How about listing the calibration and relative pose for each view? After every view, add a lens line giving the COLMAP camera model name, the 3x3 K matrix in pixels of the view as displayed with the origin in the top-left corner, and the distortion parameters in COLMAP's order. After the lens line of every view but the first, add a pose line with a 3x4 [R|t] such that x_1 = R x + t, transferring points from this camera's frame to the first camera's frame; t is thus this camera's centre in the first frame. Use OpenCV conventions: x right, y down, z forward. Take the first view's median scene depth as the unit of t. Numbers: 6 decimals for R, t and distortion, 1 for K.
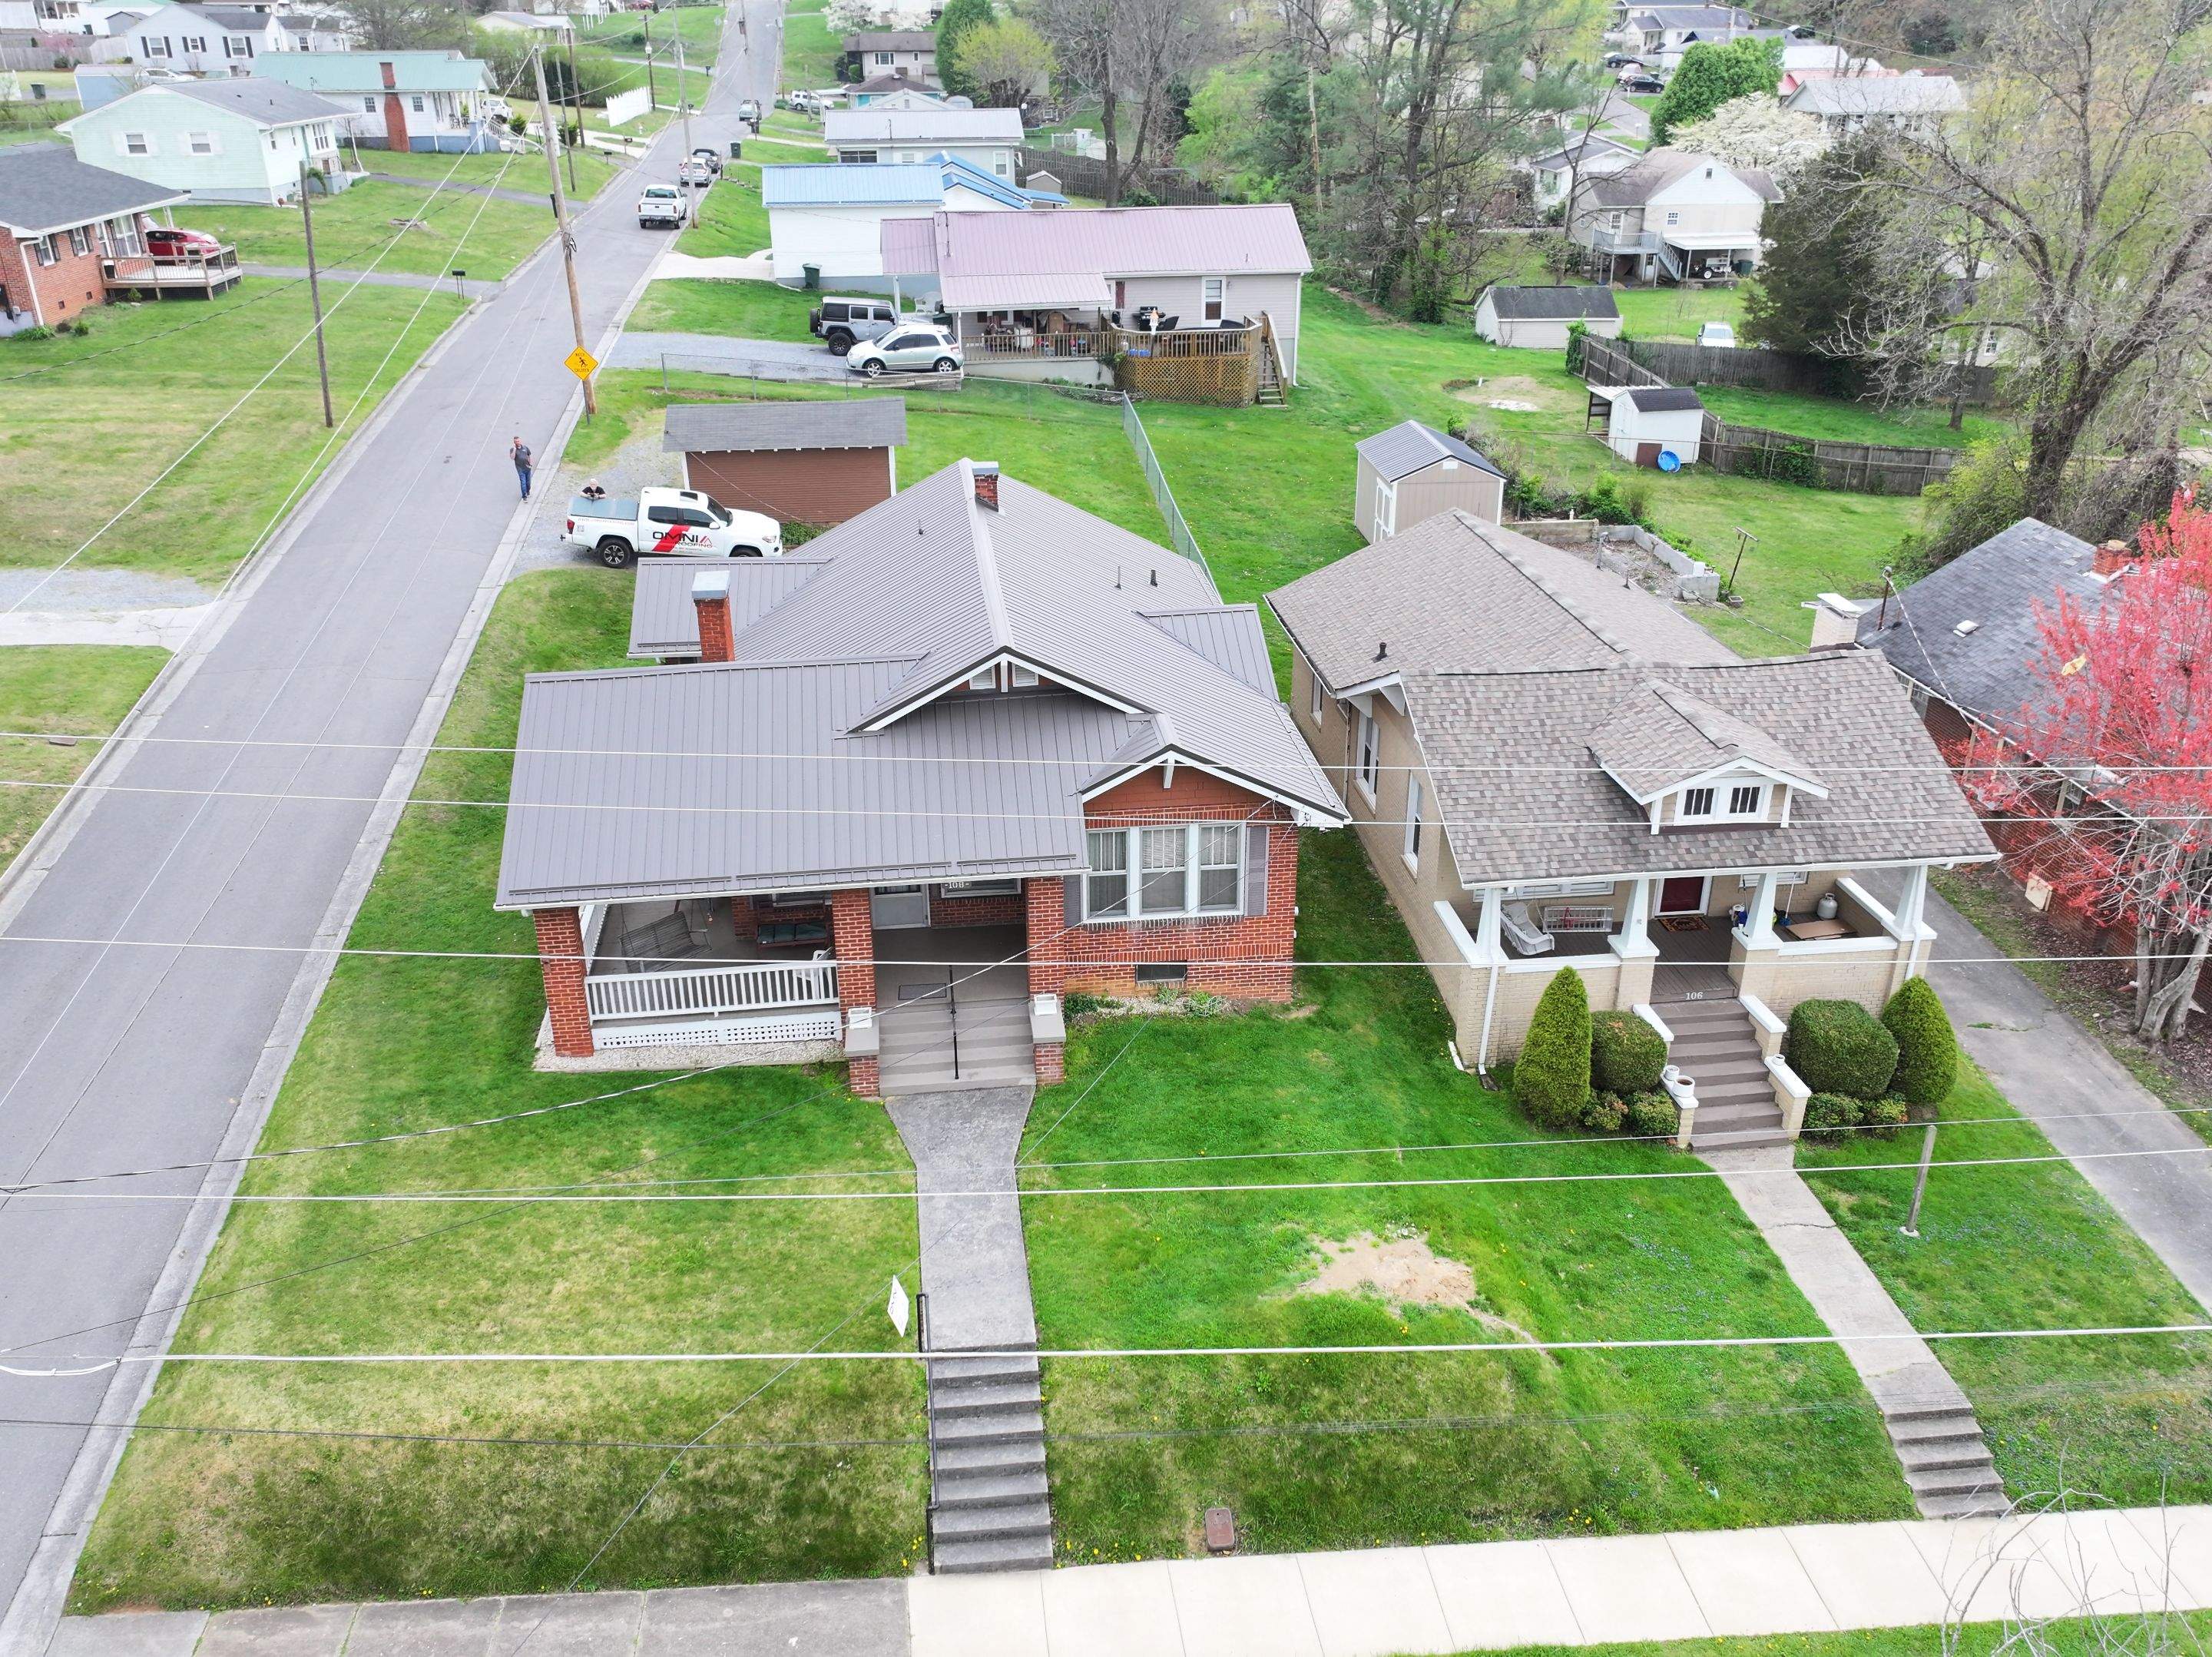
lens RADIAL K [[1781.6, 0, 1102.0], [0, 1781.6, 830.8], [0, 0, 1]] dist [-0.008028, 0.023628]
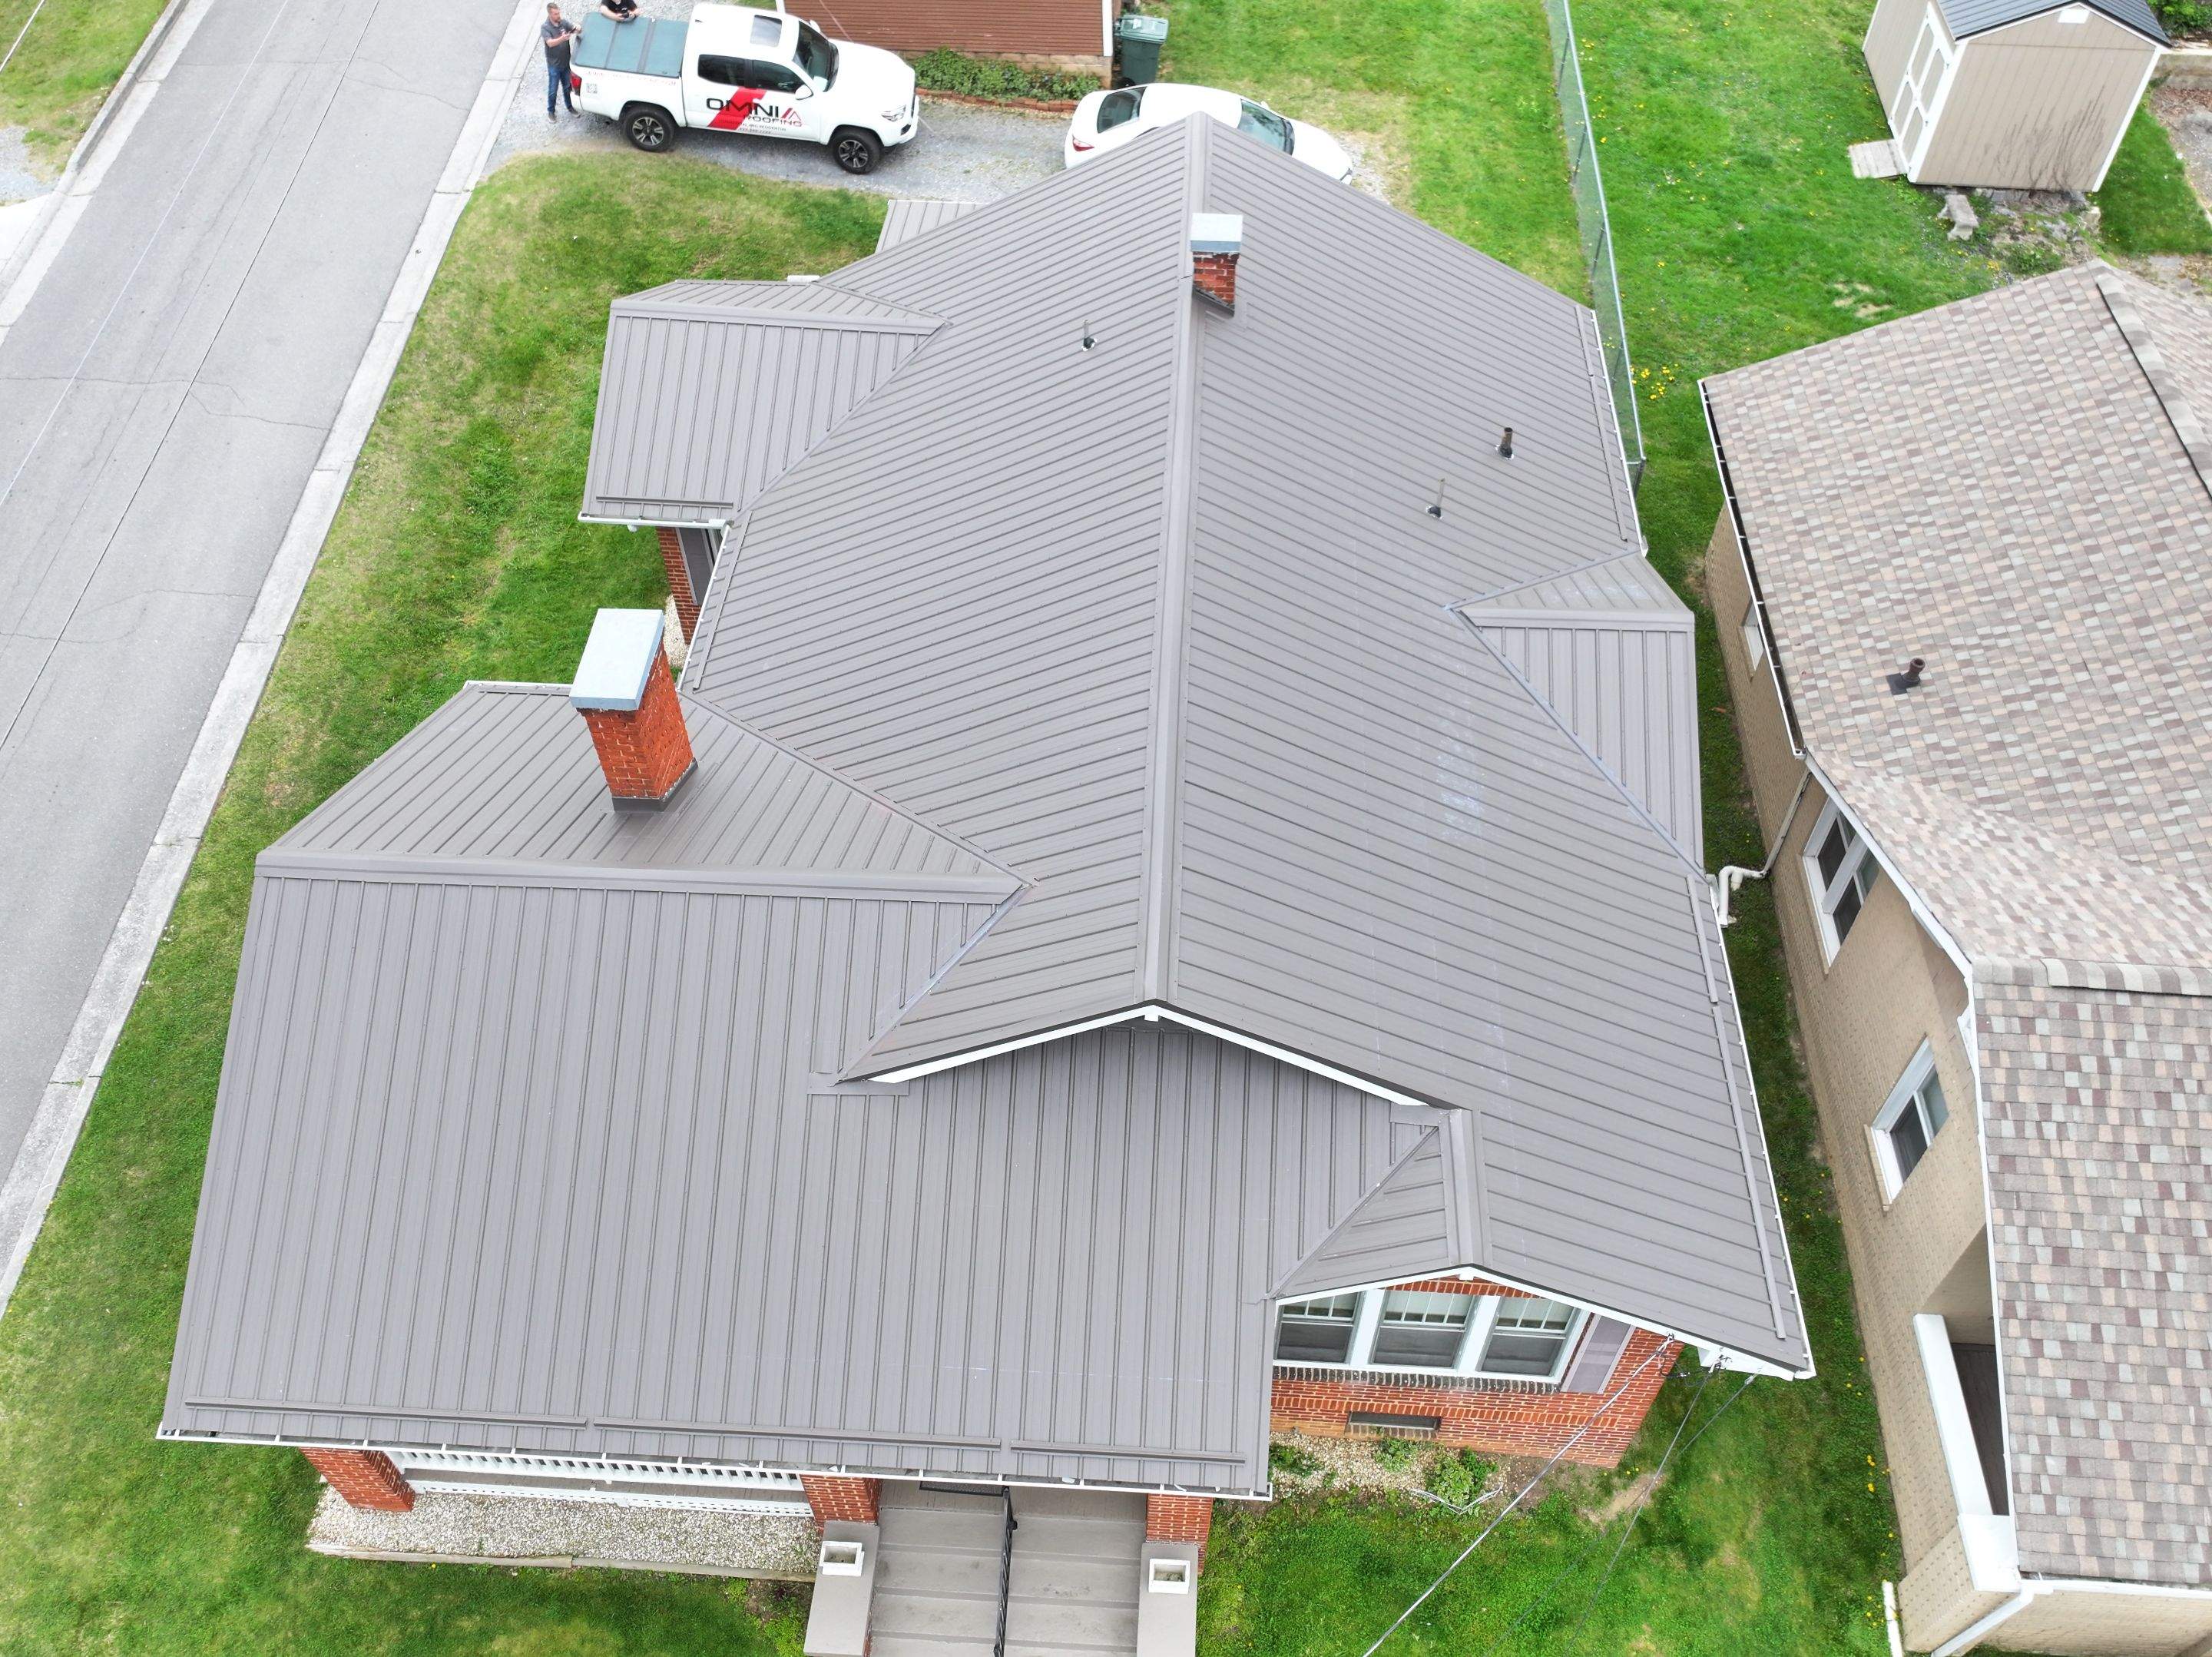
lens RADIAL K [[1781.6, 0, 1100.7], [0, 1781.6, 836.6], [0, 0, 1]] dist [-0.008028, 0.023628]
pose [[0.984302, 0.134147, -0.114688, -0.018942], [-0.072528, 0.899870, 0.430086, -0.328505], [0.160899, -0.415016, 0.895474, 0.558324]]
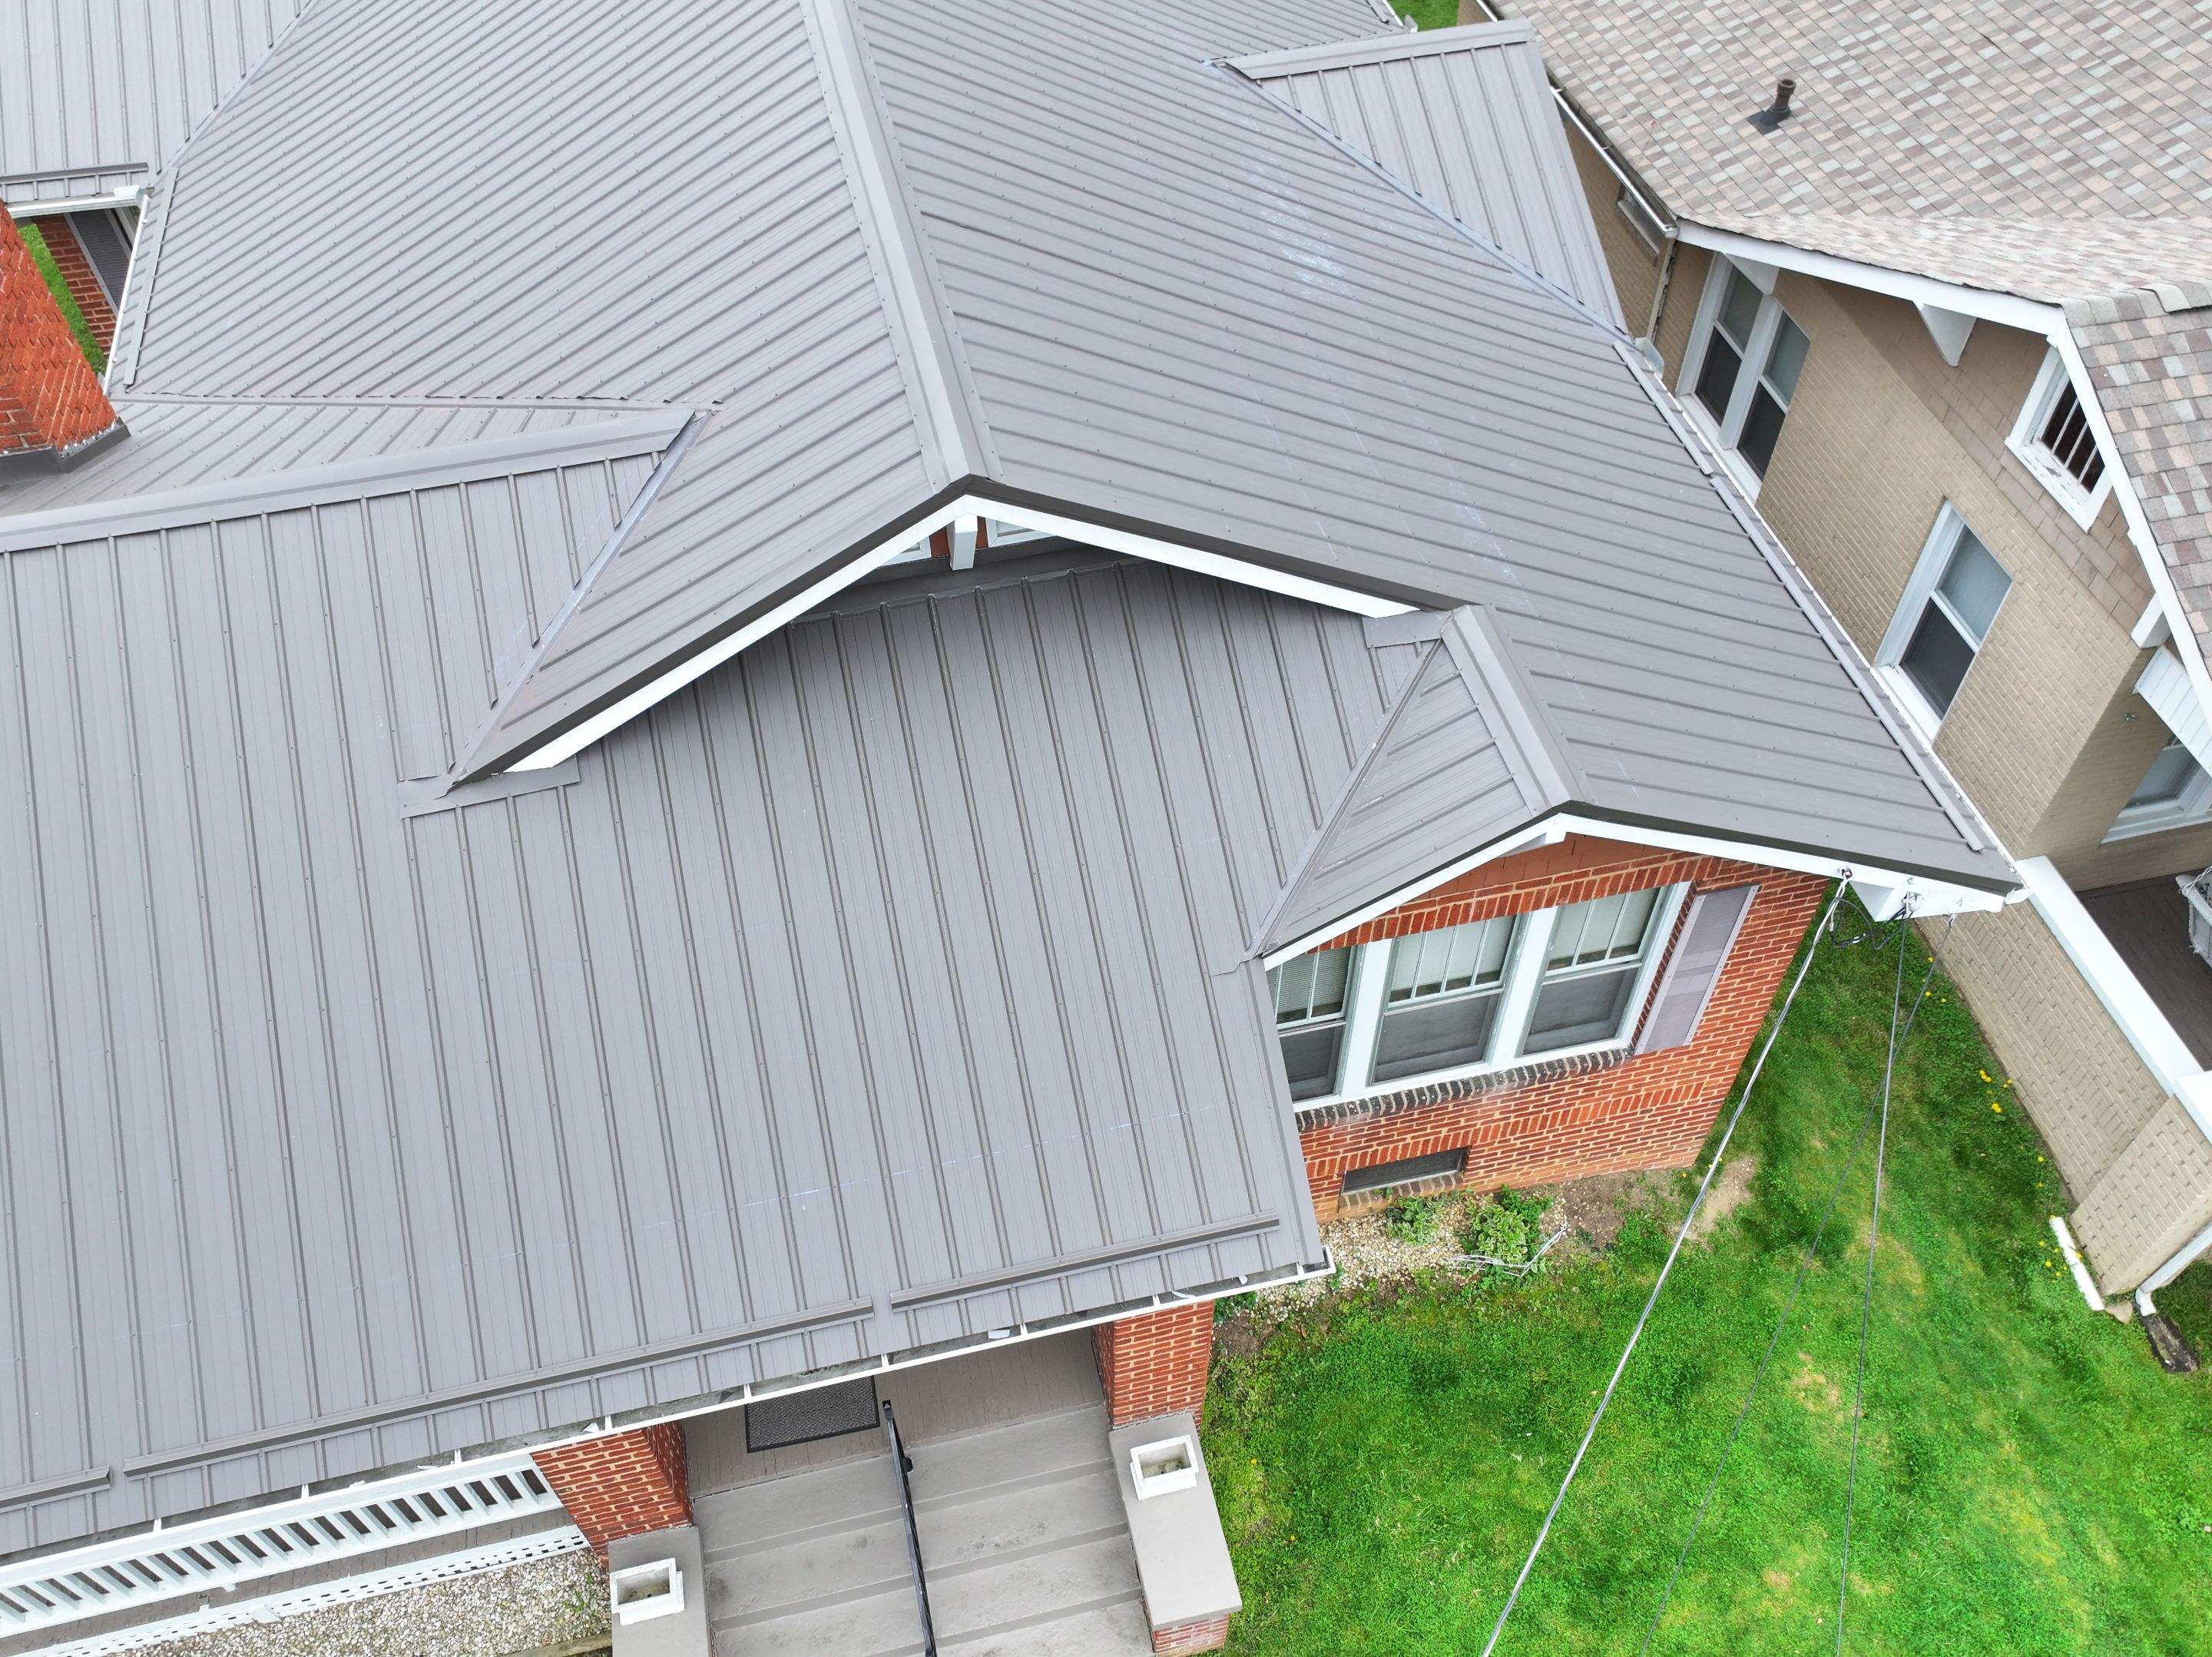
lens RADIAL K [[1781.6, 0, 1100.9], [0, 1781.6, 838.1], [0, 0, 1]] dist [-0.008028, 0.023628]
pose [[0.993914, -0.086401, 0.068331, -0.054639], [0.048739, 0.901222, 0.430609, -0.161873], [-0.098786, -0.424658, 0.899948, 0.688670]]
